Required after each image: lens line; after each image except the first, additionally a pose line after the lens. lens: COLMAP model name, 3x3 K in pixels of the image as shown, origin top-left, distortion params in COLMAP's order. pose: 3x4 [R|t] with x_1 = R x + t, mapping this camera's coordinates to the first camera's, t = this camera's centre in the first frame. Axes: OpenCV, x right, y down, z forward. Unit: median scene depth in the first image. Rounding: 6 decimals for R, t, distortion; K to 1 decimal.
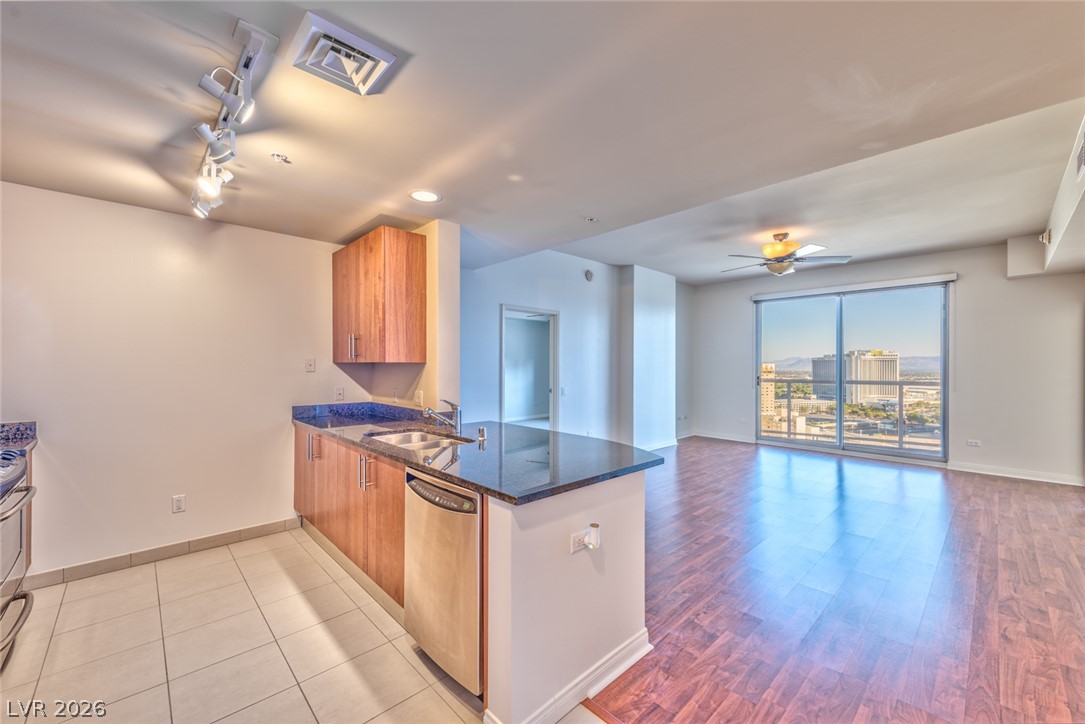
lens RADIAL K [[429.0, 0, 539.3], [0, 429.0, 370.9], [0, 0, 1]] dist [0.010999, -0.001921]
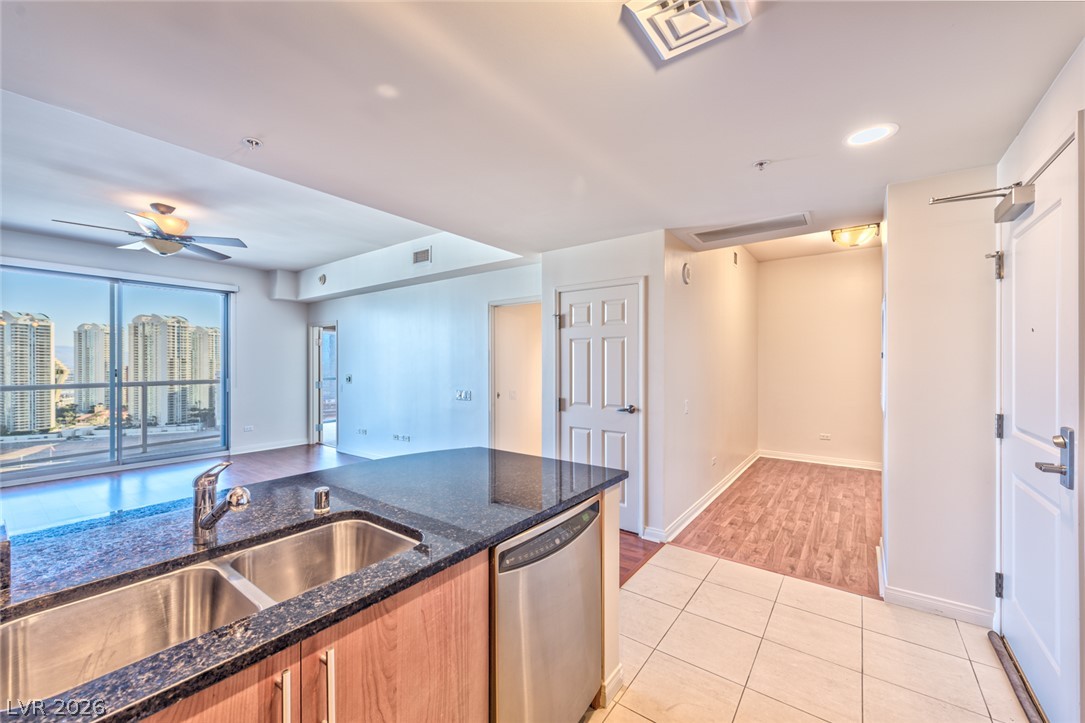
lens RADIAL K [[429.0, 0, 547.2], [0, 429.0, 363.5], [0, 0, 1]] dist [0.010999, -0.001921]
pose [[-0.187059, -0.001732, 0.982347, -0.330149], [0.011857, 0.999922, 0.004020, -0.010244], [-0.982277, 0.012400, -0.187023, 0.381214]]
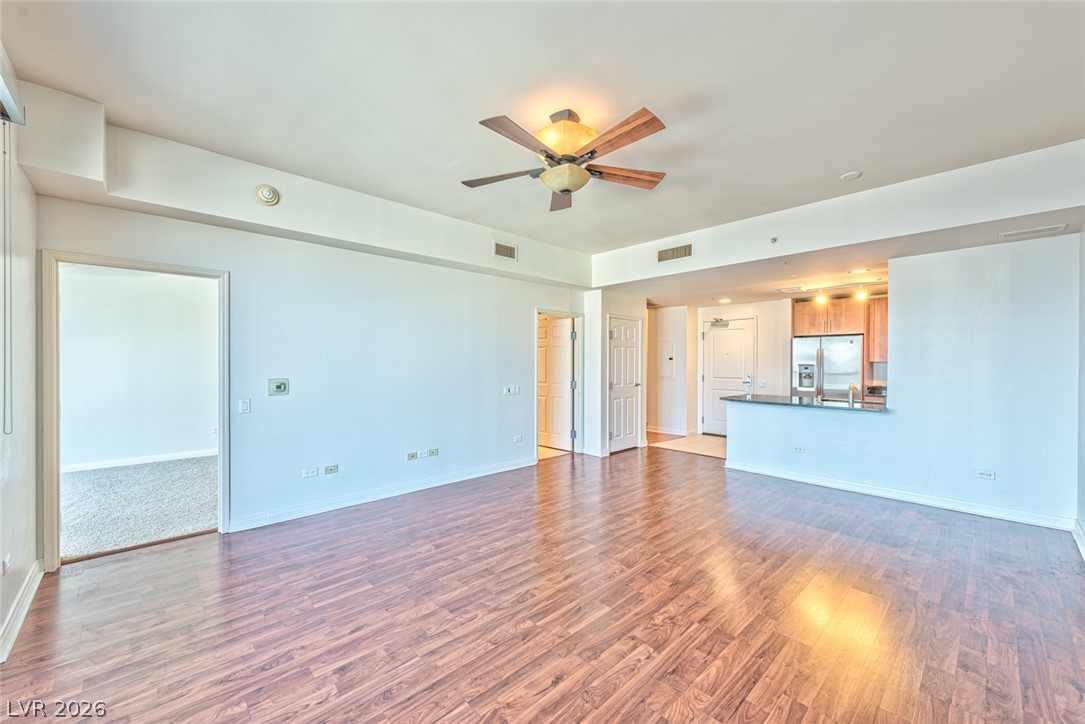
lens RADIAL K [[429.0, 0, 543.0], [0, 429.0, 362.7], [0, 0, 1]] dist [0.010999, -0.001921]
pose [[-0.999746, -0.004023, -0.022157, 0.523963], [-0.004309, 0.999908, 0.012889, -0.015656], [0.022103, 0.012981, -0.999671, 1.330097]]
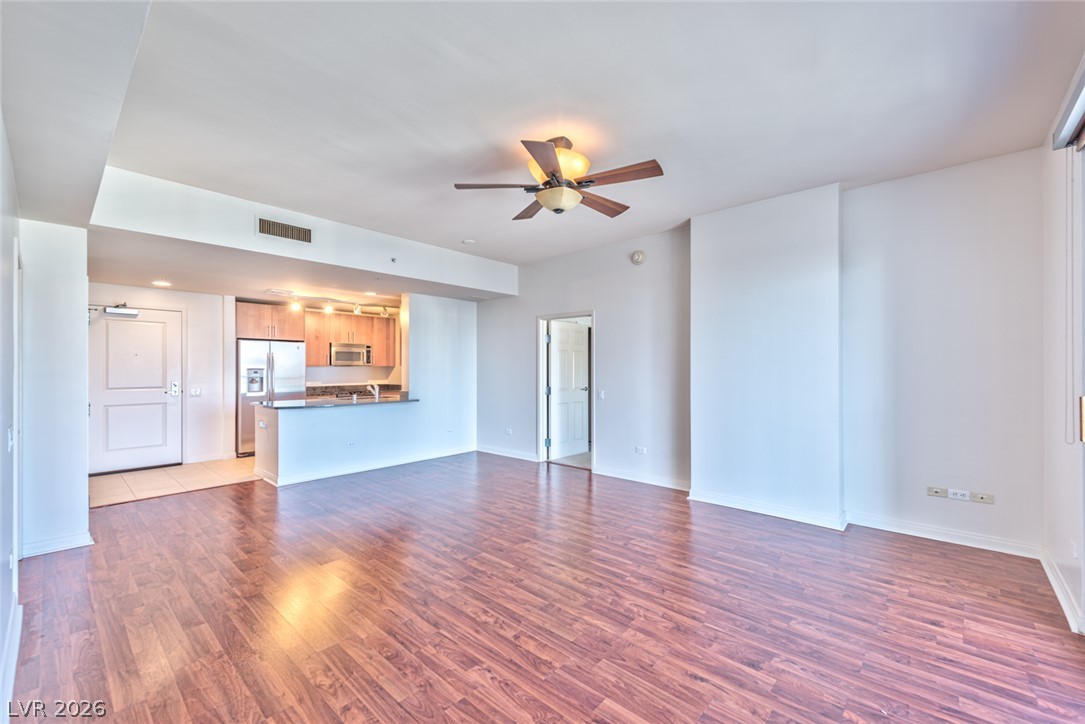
lens RADIAL K [[429.0, 0, 545.9], [0, 429.0, 355.4], [0, 0, 1]] dist [0.010999, -0.001921]
pose [[0.100452, -0.028821, -0.994524, 0.996844], [-0.007290, 0.999532, -0.029703, -0.004888], [0.994915, 0.010233, 0.100195, 0.799609]]
